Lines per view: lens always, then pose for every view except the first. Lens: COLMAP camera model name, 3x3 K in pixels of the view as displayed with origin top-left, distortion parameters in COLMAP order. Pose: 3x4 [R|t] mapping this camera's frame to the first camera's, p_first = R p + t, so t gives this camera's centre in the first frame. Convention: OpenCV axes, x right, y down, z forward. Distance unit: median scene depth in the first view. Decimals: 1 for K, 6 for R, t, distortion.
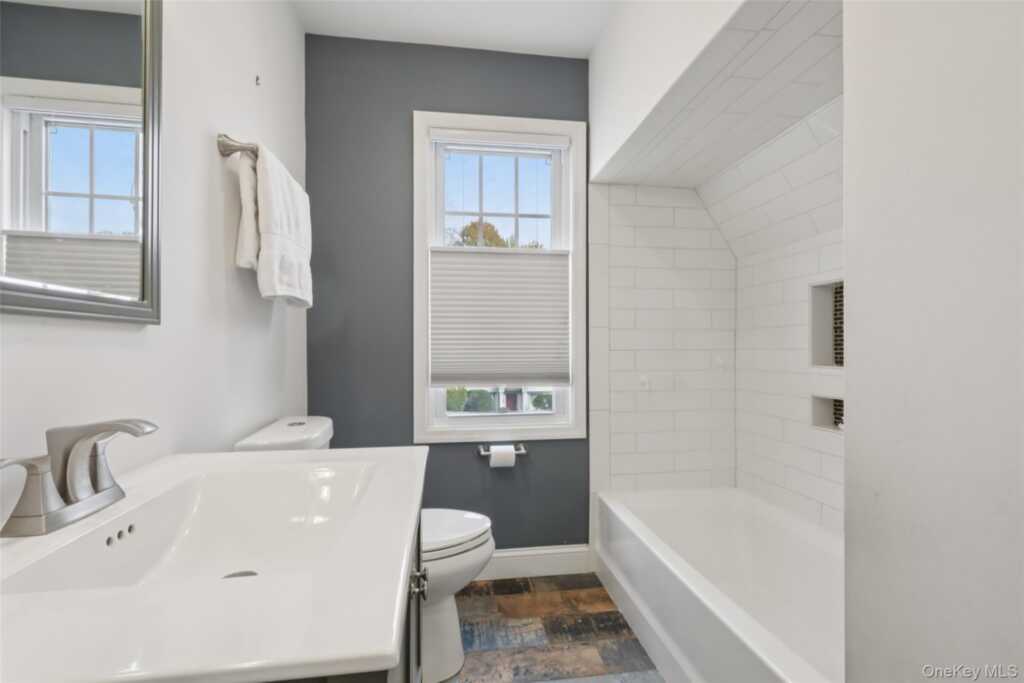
lens RADIAL K [[456.9, 0, 515.3], [0, 456.9, 344.7], [0, 0, 1]] dist [0.000029, 0.001371]
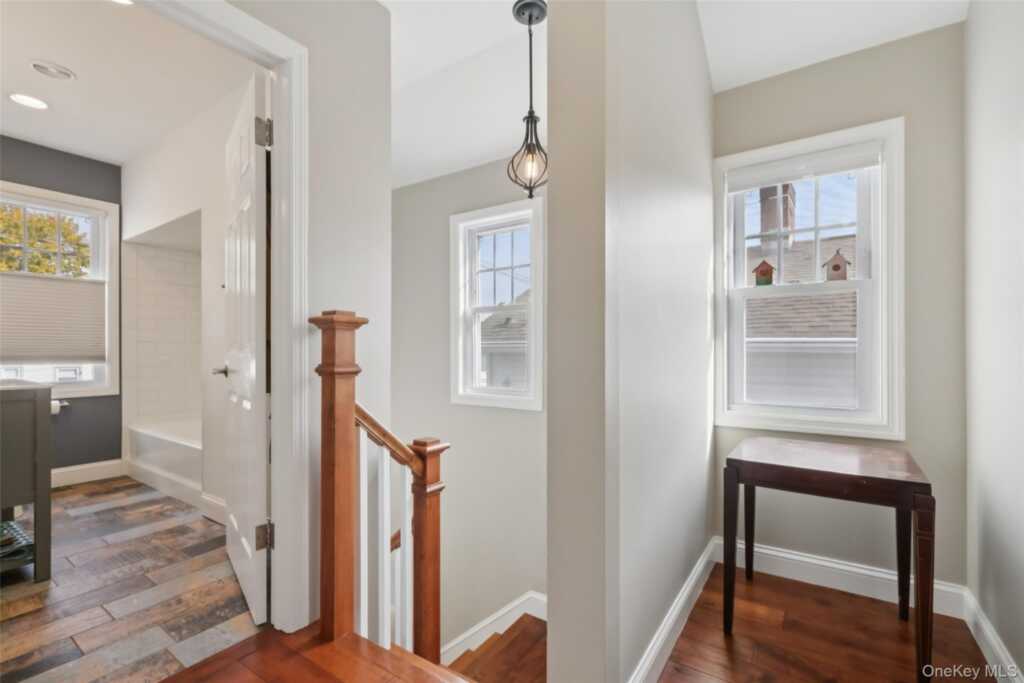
lens RADIAL K [[456.9, 0, 520.0], [0, 456.9, 346.0], [0, 0, 1]] dist [0.000029, 0.001371]
pose [[0.656849, 0.000078, 0.754023, -0.143774], [-0.003236, 0.999991, 0.002716, 0.020797], [-0.754016, -0.004224, 0.656843, -1.207933]]
